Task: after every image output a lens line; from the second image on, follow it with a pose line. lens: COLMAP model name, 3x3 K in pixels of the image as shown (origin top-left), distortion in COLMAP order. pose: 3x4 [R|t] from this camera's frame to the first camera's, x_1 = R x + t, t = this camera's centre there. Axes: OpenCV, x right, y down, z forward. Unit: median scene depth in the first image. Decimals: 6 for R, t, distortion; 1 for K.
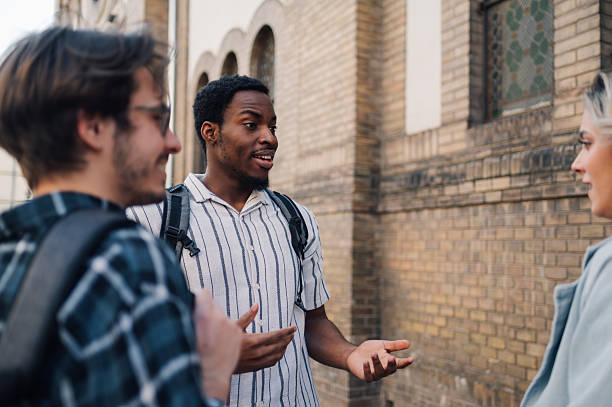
lens RADIAL K [[578.1, 0, 306.0], [0, 578.1, 203.5], [0, 0, 1]] dist [0.020985, -0.016722]
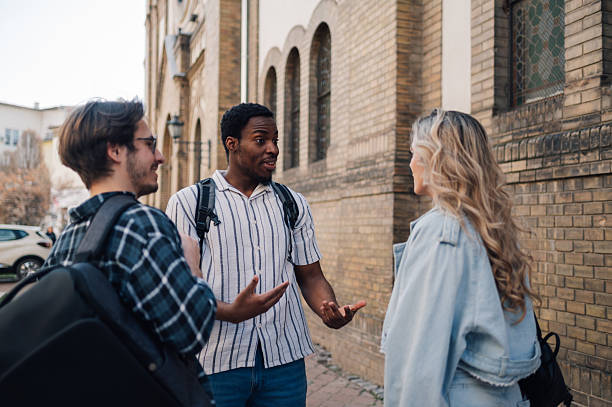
lens RADIAL K [[562.5, 0, 306.0], [0, 562.5, 203.5], [0, 0, 1]] dist [-0.020852, -0.012053]
pose [[0.990105, -0.009944, -0.139979, 0.063473], [0.014394, 0.999421, 0.030815, -0.001309], [0.139591, -0.032525, 0.989675, -0.091355]]
